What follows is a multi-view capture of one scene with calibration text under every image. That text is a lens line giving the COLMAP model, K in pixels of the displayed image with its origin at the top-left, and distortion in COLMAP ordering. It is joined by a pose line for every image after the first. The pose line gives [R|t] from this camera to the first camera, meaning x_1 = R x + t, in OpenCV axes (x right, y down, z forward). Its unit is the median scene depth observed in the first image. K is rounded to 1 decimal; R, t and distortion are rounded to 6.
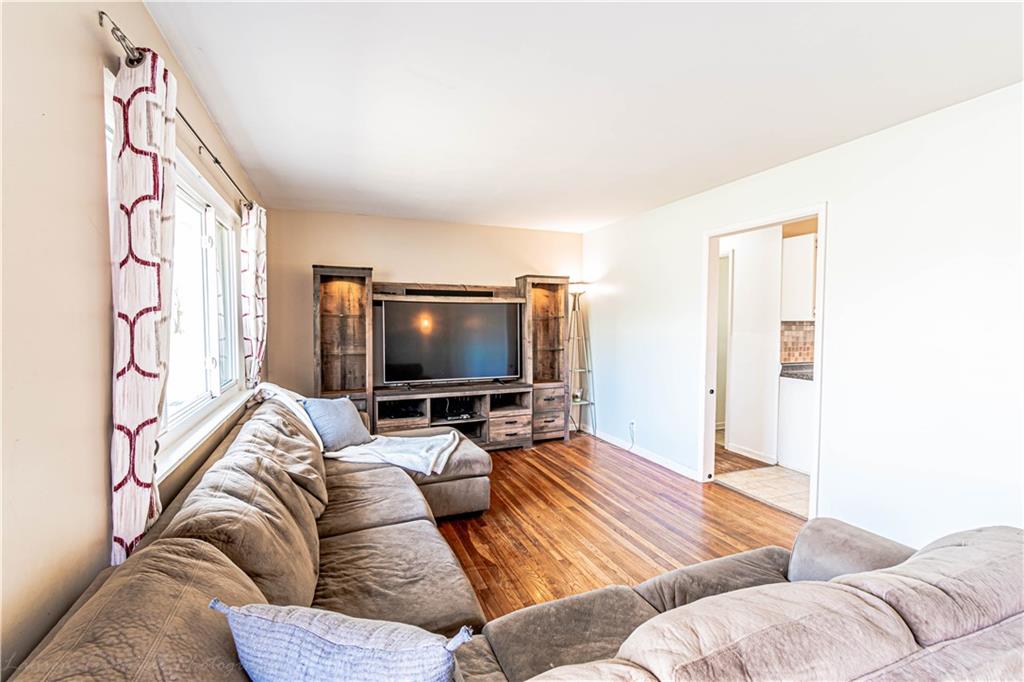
lens RADIAL K [[454.0, 0, 531.5], [0, 454.0, 340.9], [0, 0, 1]] dist [-0.002241, -0.000801]
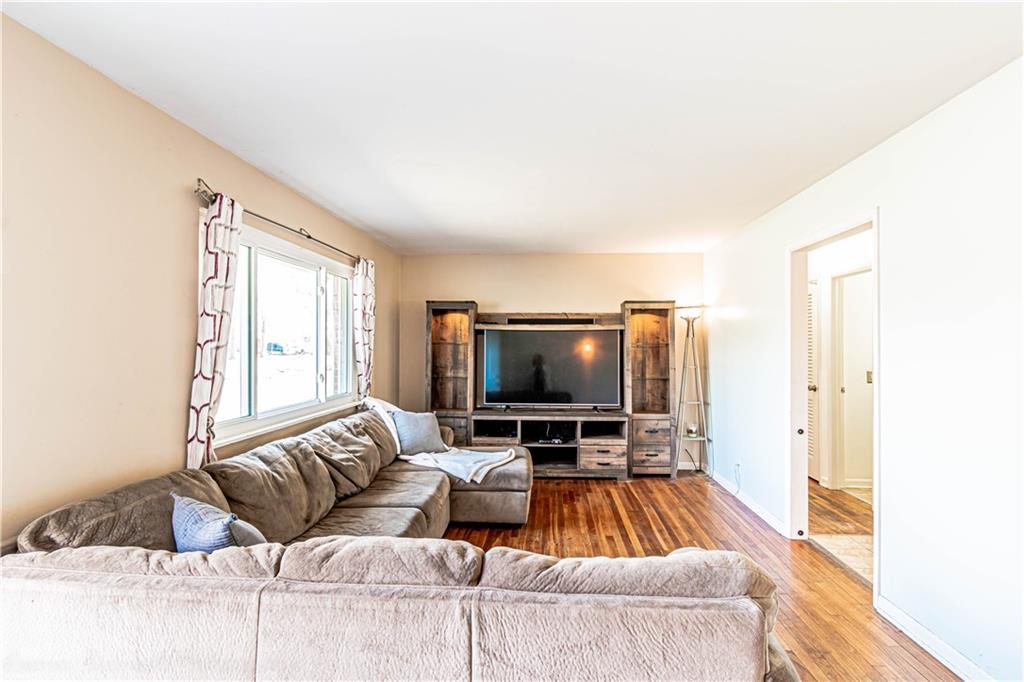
lens RADIAL K [[501.1, 0, 534.7], [0, 501.1, 342.7], [0, 0, 1]] dist [-0.003309, -0.002172]
pose [[0.905387, -0.003068, -0.424576, 0.341547], [-0.020116, 0.998541, -0.050111, 0.002831], [0.424111, 0.053911, 0.904004, -0.065414]]
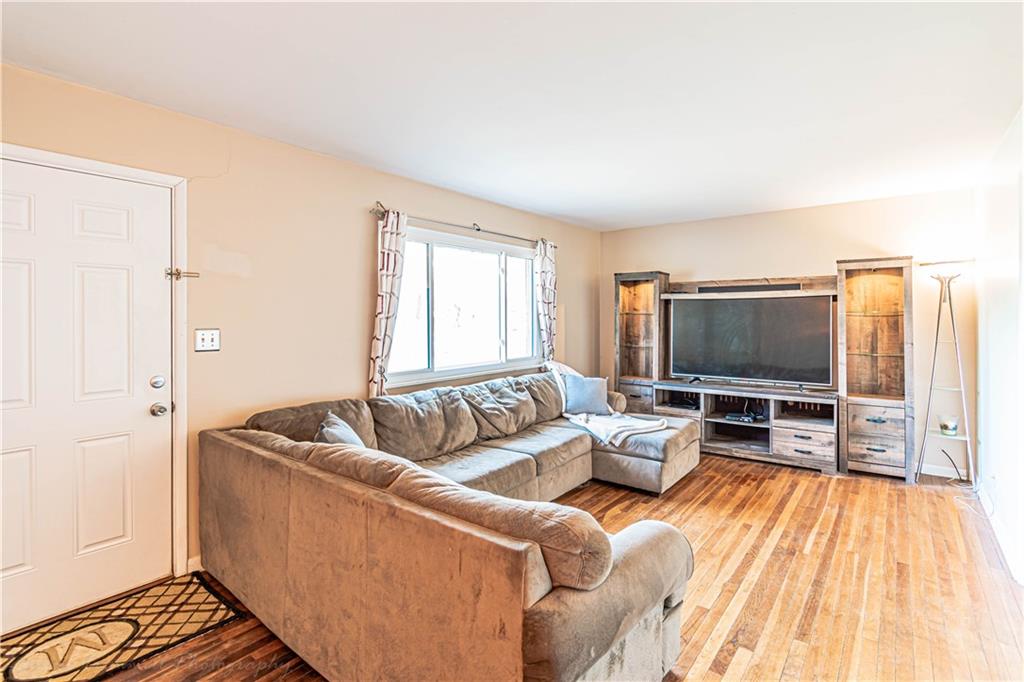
lens RADIAL K [[501.1, 0, 525.1], [0, 501.1, 318.9], [0, 0, 1]] dist [-0.003309, -0.002172]
pose [[0.503788, -0.000859, -0.863827, 0.609052], [-0.035814, 0.999119, -0.021881, -0.001886], [0.863084, 0.041960, 0.503314, 0.089977]]
